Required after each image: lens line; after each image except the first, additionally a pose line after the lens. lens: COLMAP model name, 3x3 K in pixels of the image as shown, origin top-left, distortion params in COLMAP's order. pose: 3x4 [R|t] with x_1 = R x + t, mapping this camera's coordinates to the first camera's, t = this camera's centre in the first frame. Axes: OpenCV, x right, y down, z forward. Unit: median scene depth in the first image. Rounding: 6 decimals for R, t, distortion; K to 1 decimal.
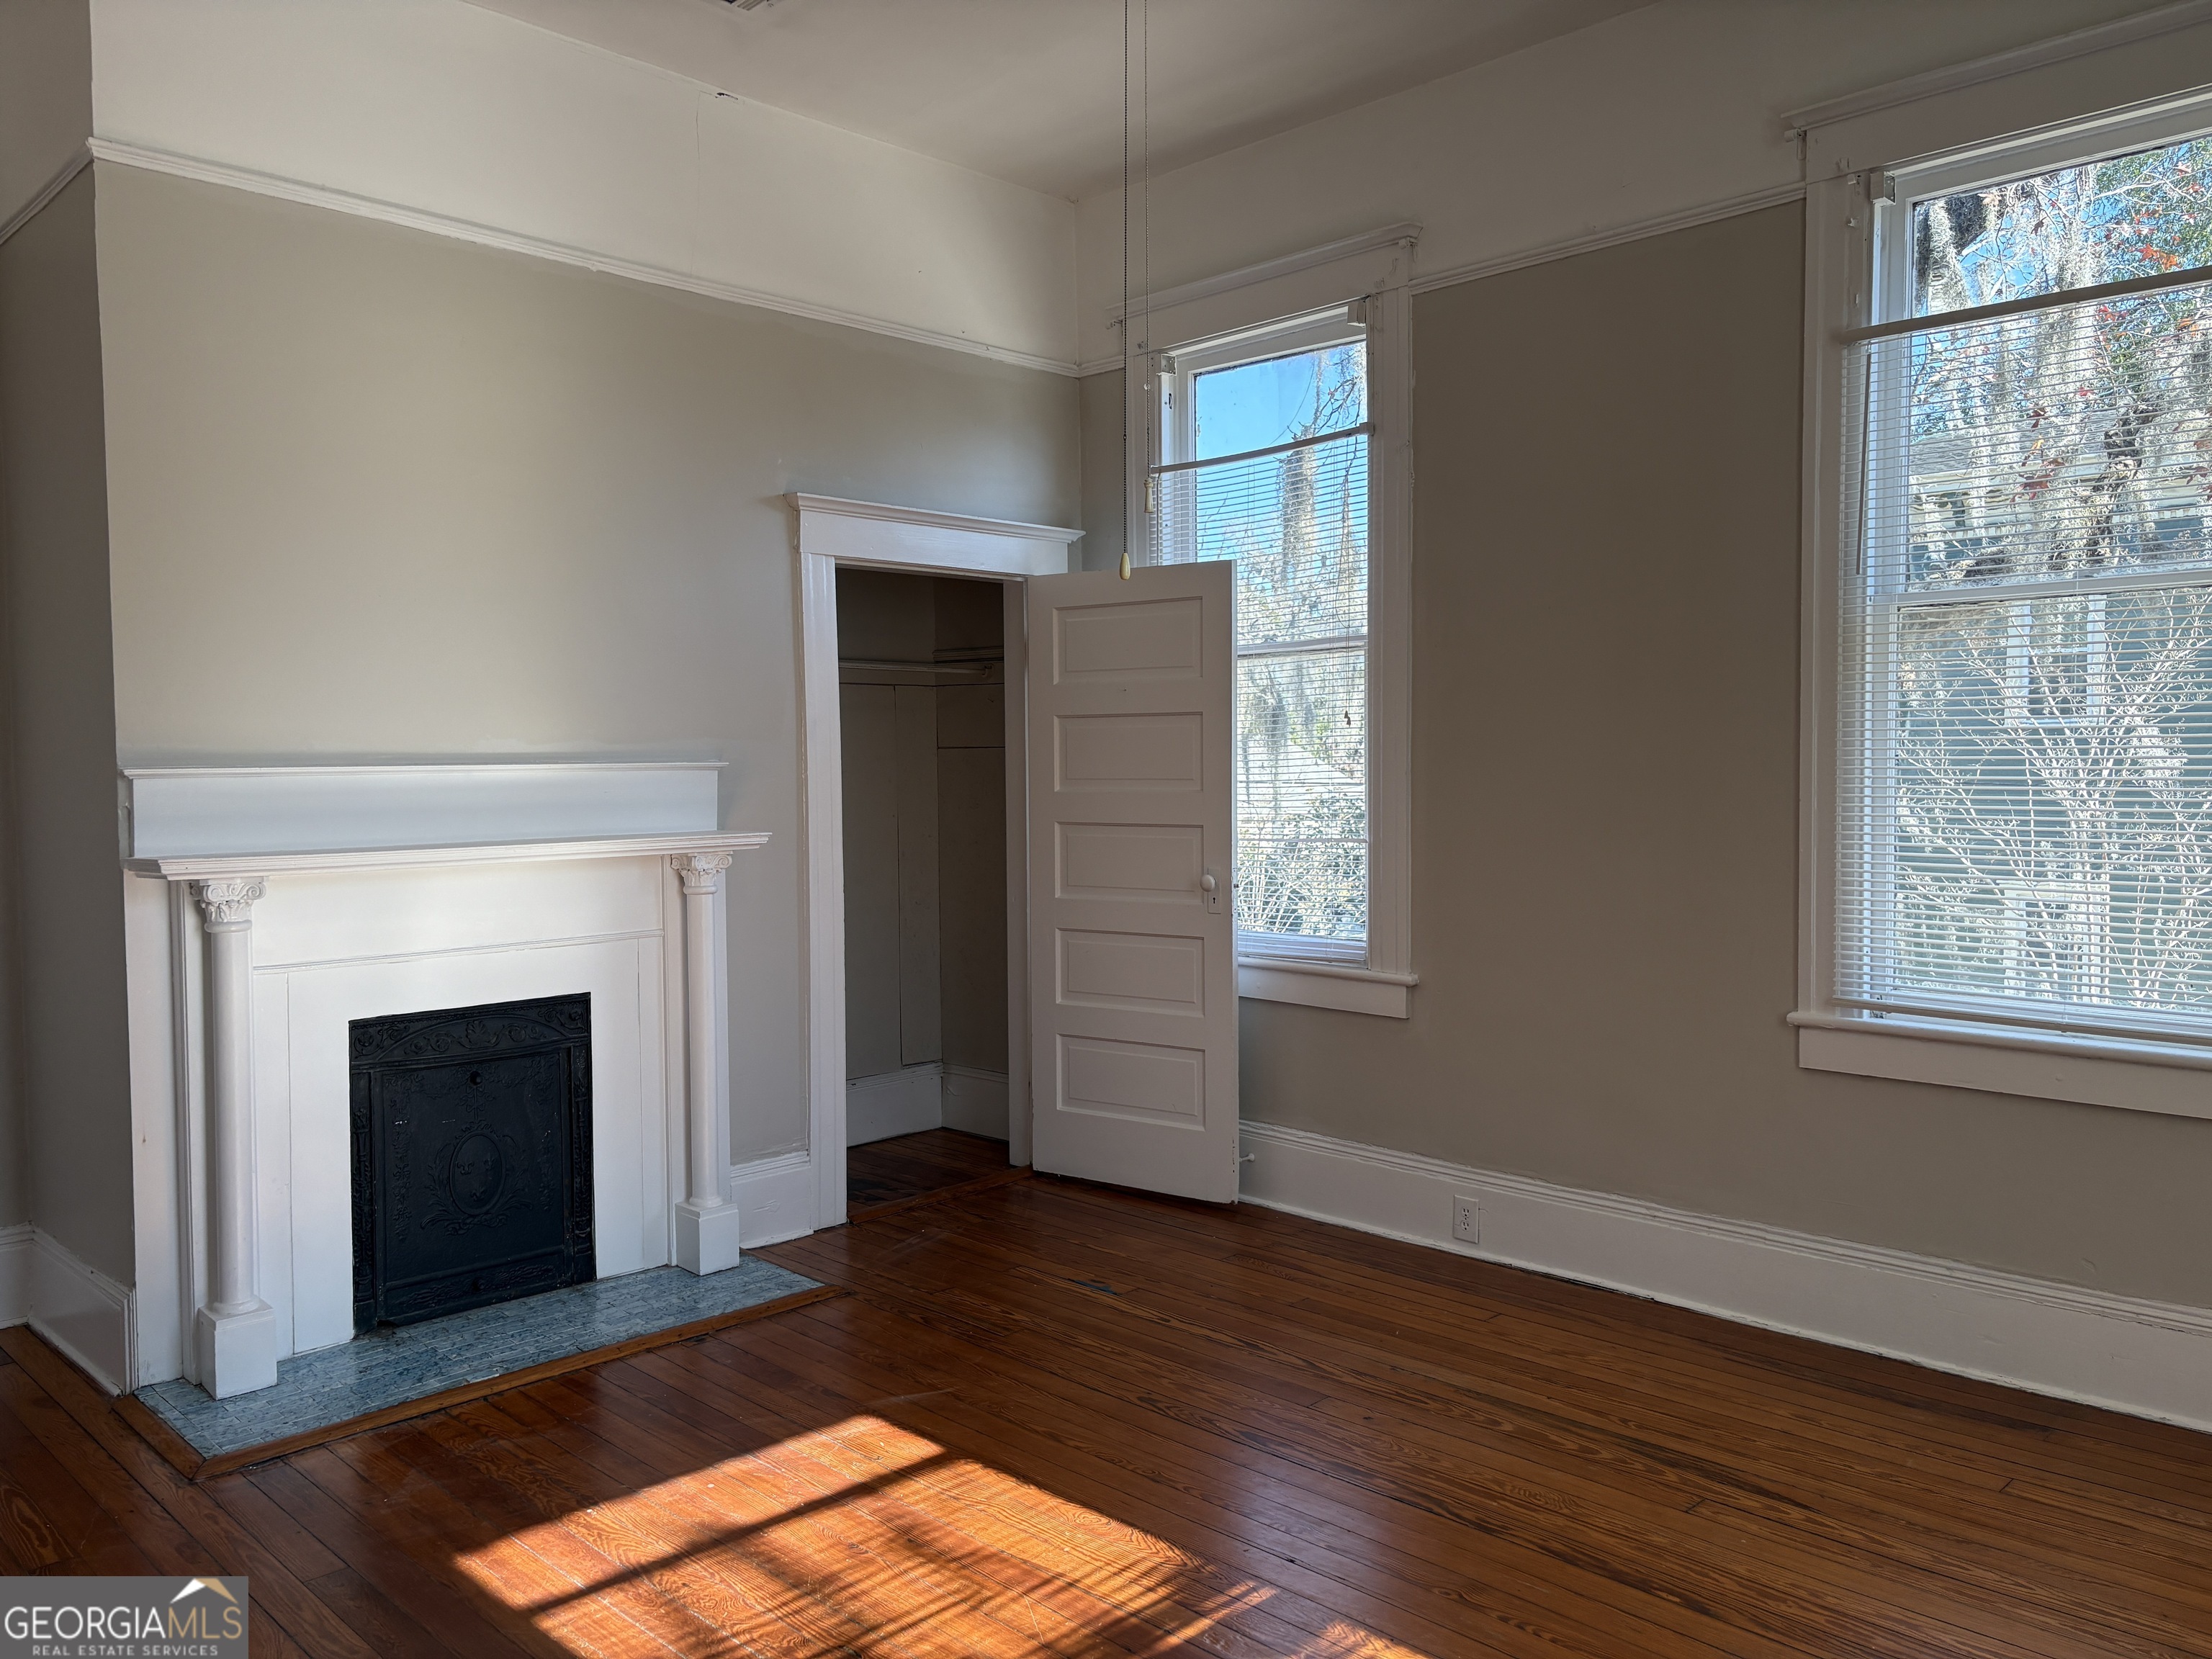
lens RADIAL K [[1672.0, 0, 1101.1], [0, 1672.0, 839.6], [0, 0, 1]] dist [0.025701, -0.002601]
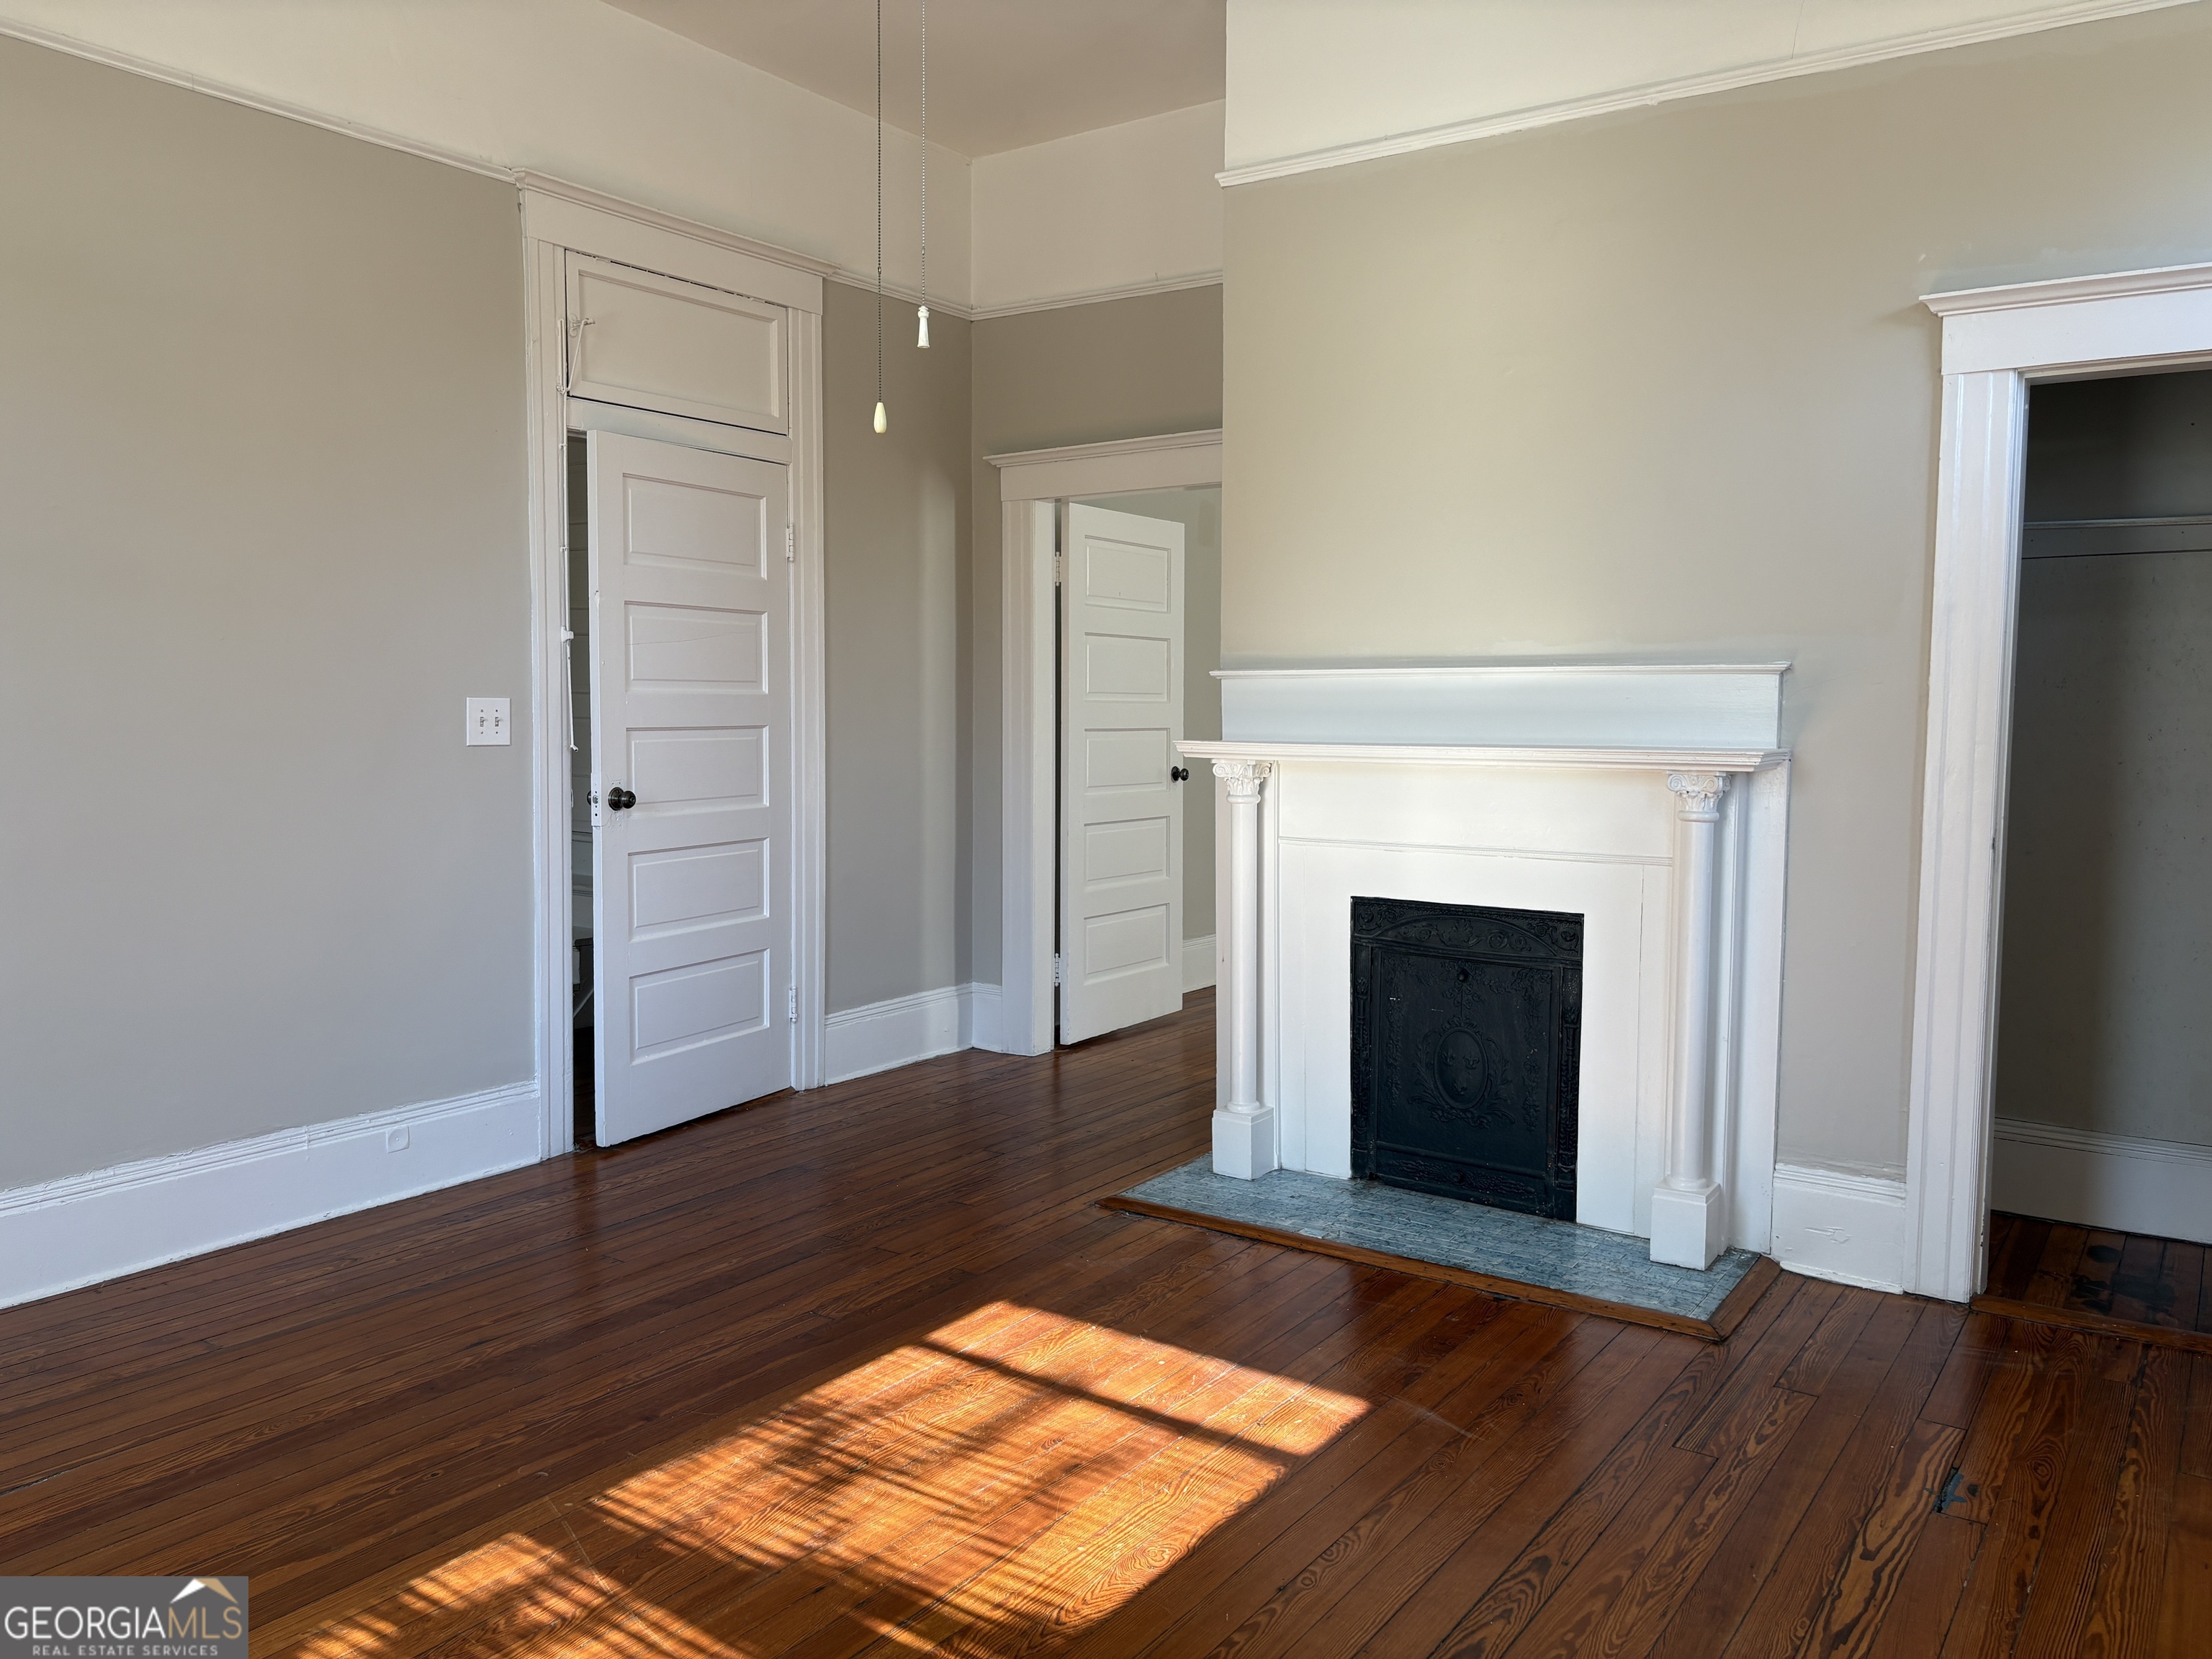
lens RADIAL K [[1672.0, 0, 1101.1], [0, 1672.0, 839.6], [0, 0, 1]] dist [0.025701, -0.002601]
pose [[0.177399, 0.094527, -0.979589, 0.618357], [-0.052827, 0.994856, 0.086434, -0.017963], [0.982720, 0.036416, 0.181480, 0.640099]]
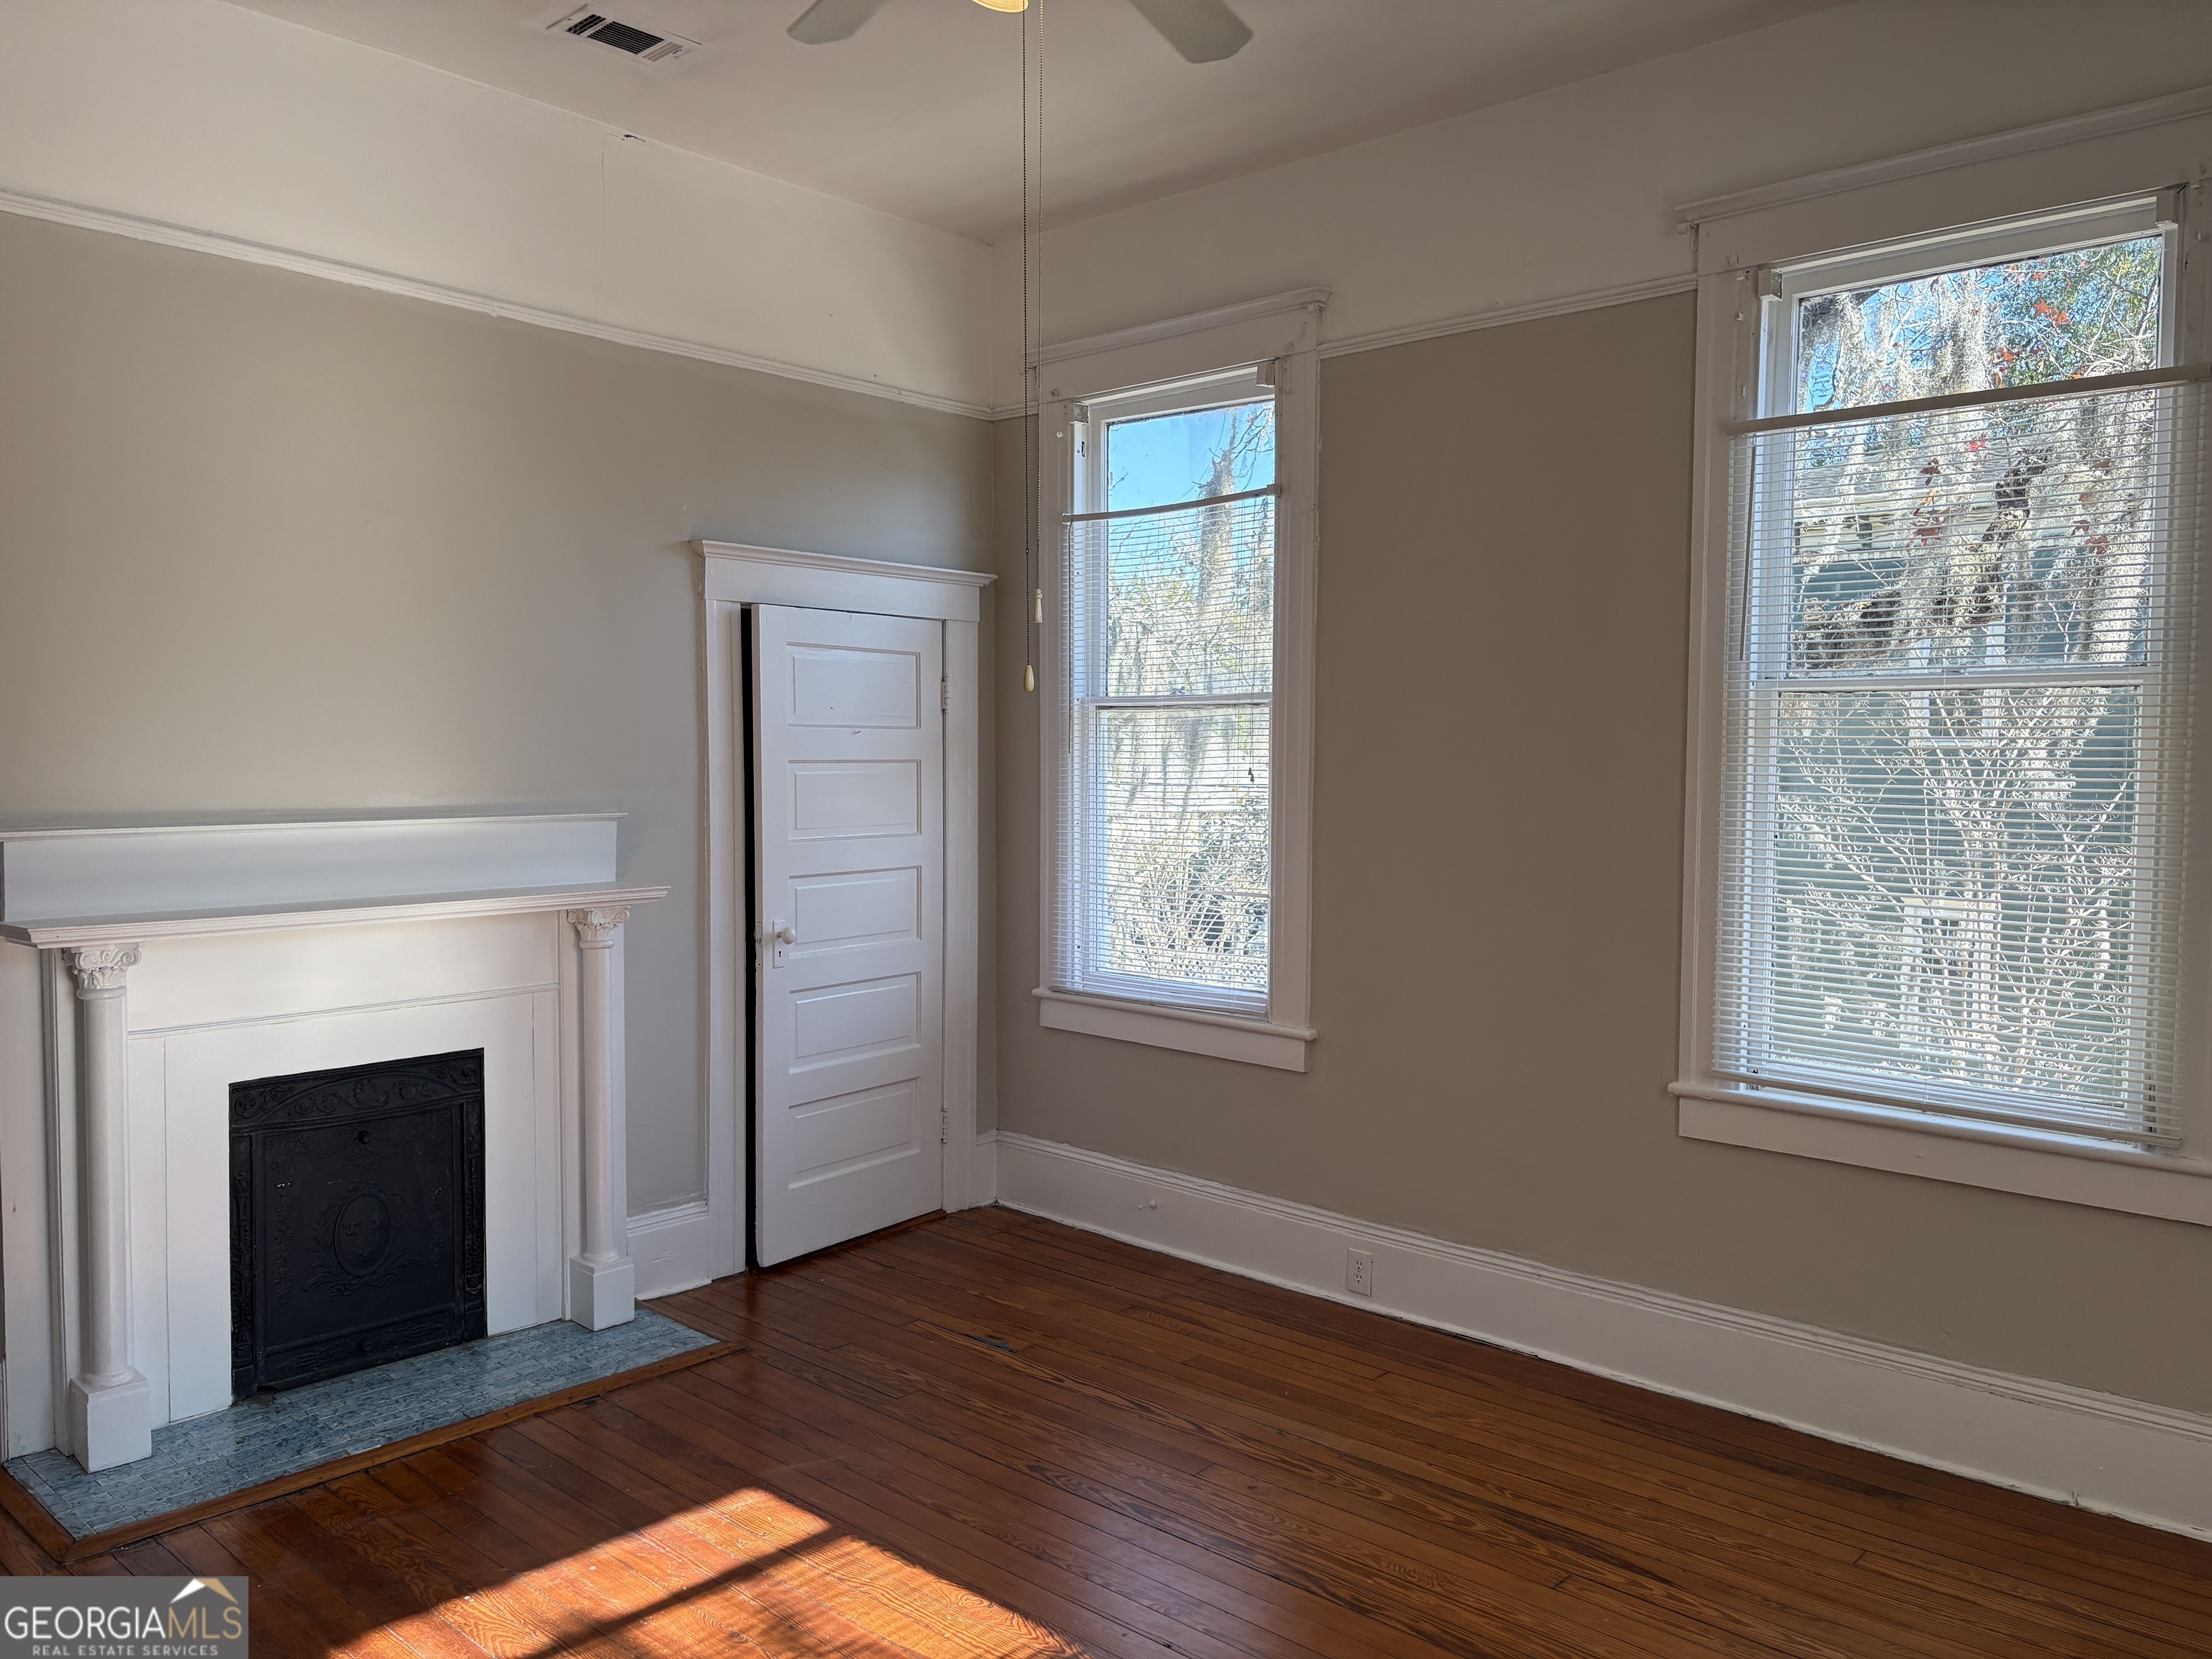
lens RADIAL K [[1665.9, 0, 1112.1], [0, 1665.9, 846.4], [0, 0, 1]] dist [0.043021, -0.040300]
pose [[0.998722, 0.013047, 0.048829, 0.018005], [-0.013638, 0.999838, 0.011774, -0.050124], [-0.048668, -0.012424, 0.998738, -0.004564]]
